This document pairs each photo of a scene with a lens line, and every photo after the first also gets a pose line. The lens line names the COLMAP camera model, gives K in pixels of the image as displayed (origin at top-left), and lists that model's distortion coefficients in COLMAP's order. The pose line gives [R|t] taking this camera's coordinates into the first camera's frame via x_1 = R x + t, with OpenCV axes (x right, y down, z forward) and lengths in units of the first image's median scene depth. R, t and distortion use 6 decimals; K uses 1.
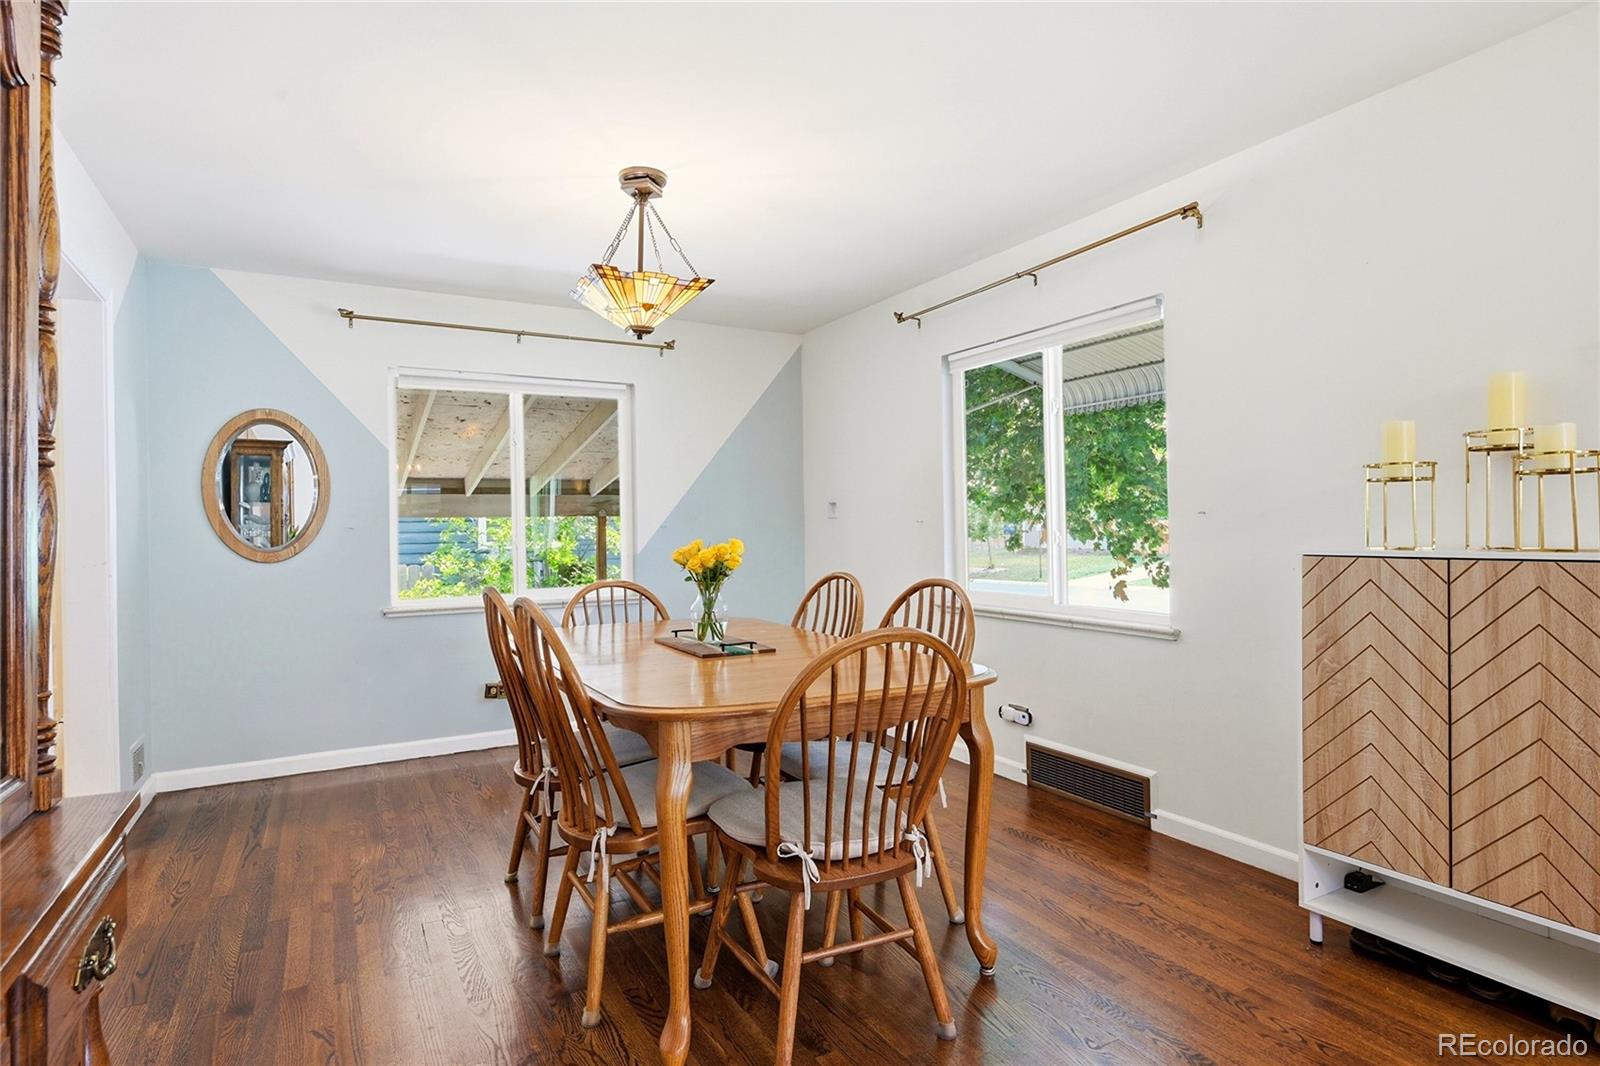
lens RADIAL K [[813.7, 0, 800.0], [0, 813.7, 533.0], [0, 0, 1]] dist [-0.001336, -0.000814]
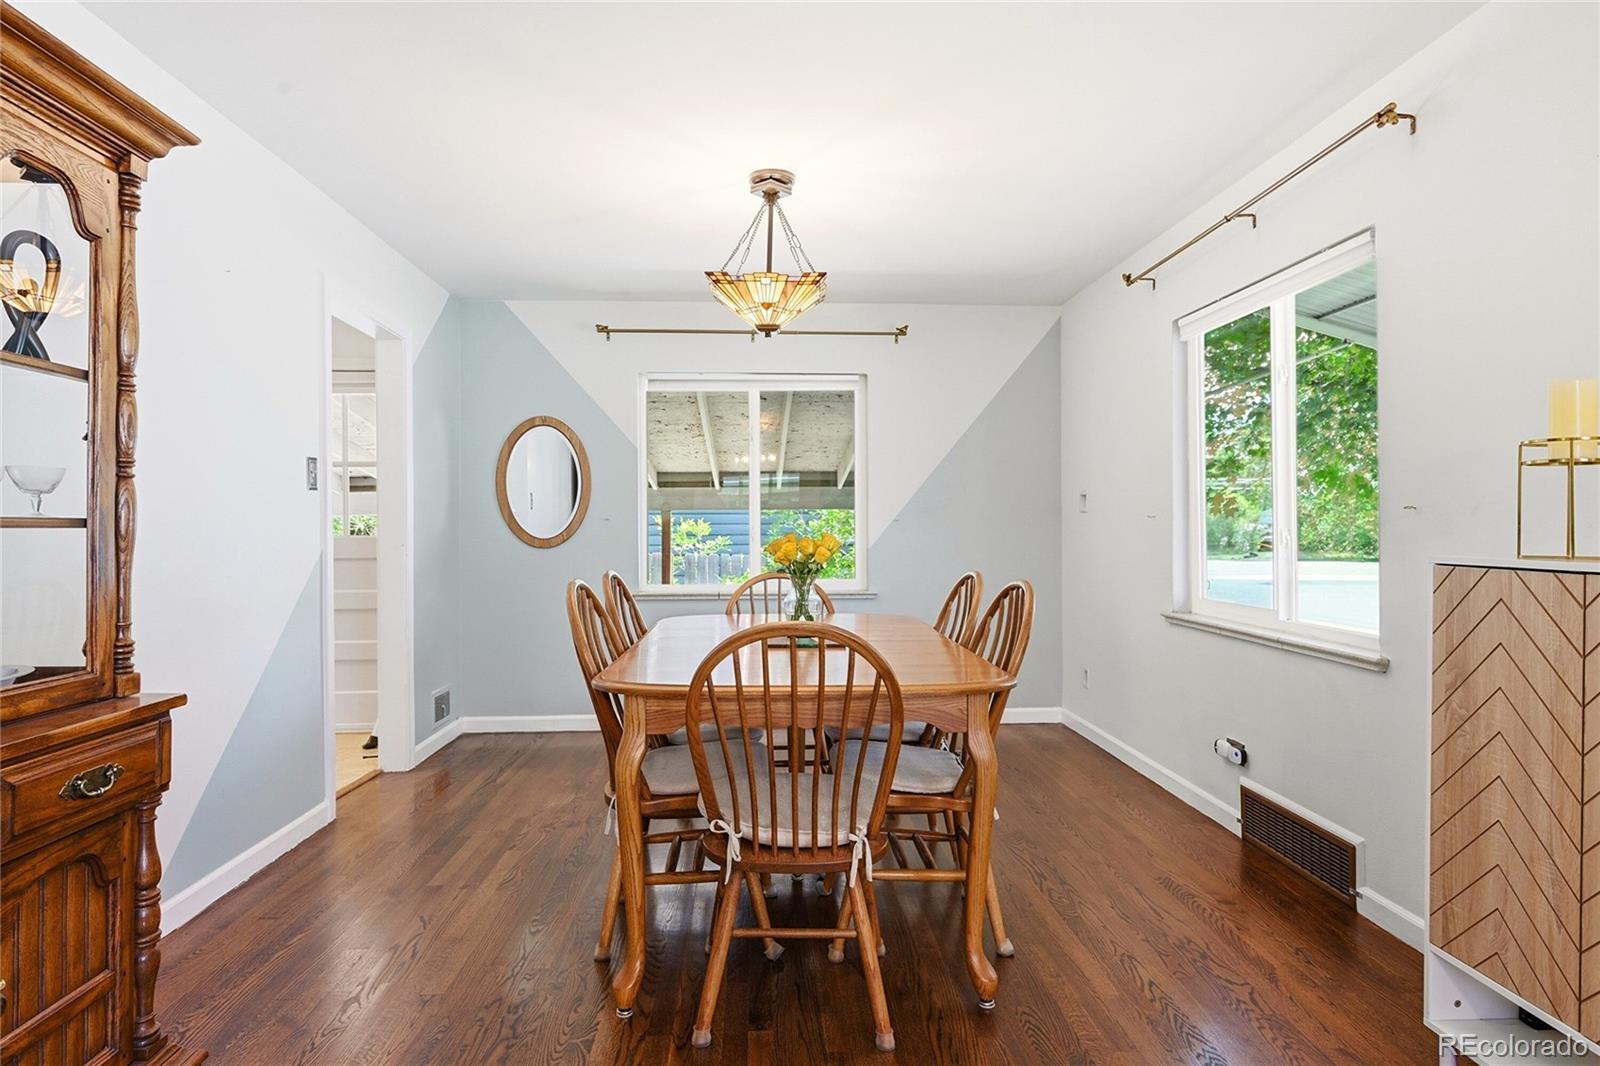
lens RADIAL K [[904.0, 0, 836.8], [0, 904.0, 533.7], [0, 0, 1]] dist [-0.003940, 0.000637]
pose [[0.905708, 0.014433, -0.423655, 0.370421], [-0.011451, 0.999889, 0.009582, -0.002038], [0.423746, -0.003827, 0.905773, 0.002317]]
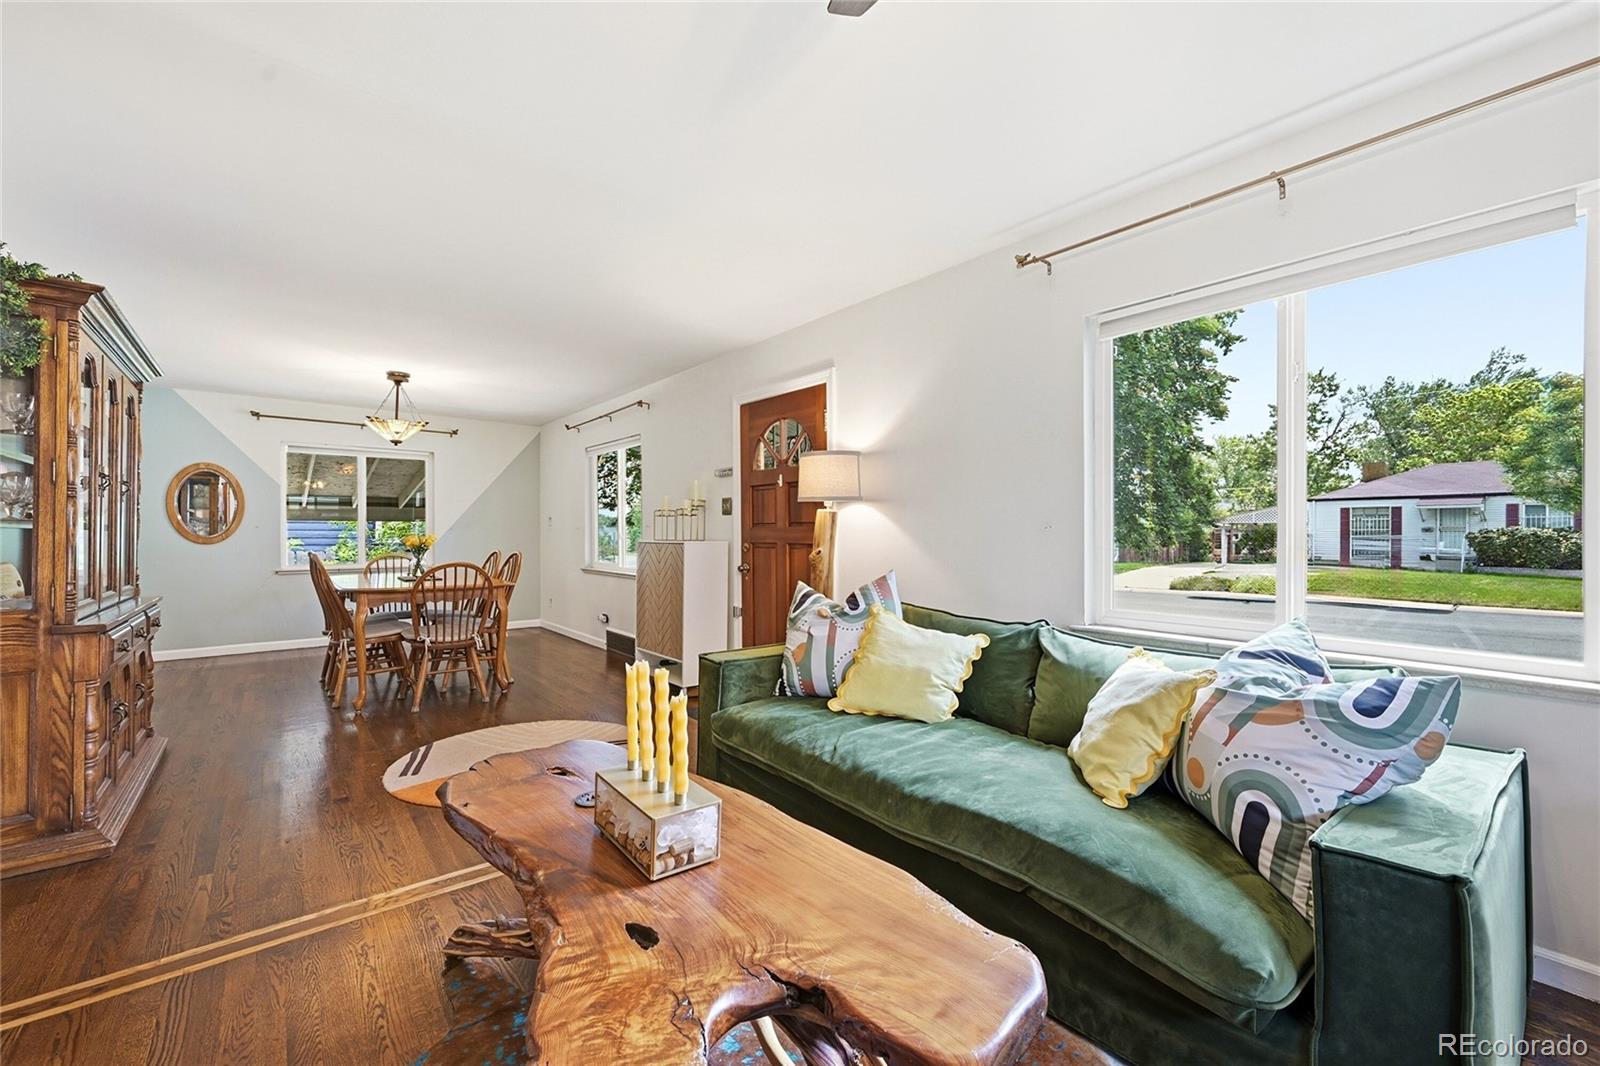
lens RADIAL K [[632.9, 0, 806.4], [0, 632.9, 533.6], [0, 0, 1]] dist [0.000825, 0.000167]
pose [[0.984114, 0.018062, 0.176618, 0.635324], [-0.016088, 0.999791, -0.012605, 0.015653], [-0.176808, 0.009564, 0.984199, -0.962620]]
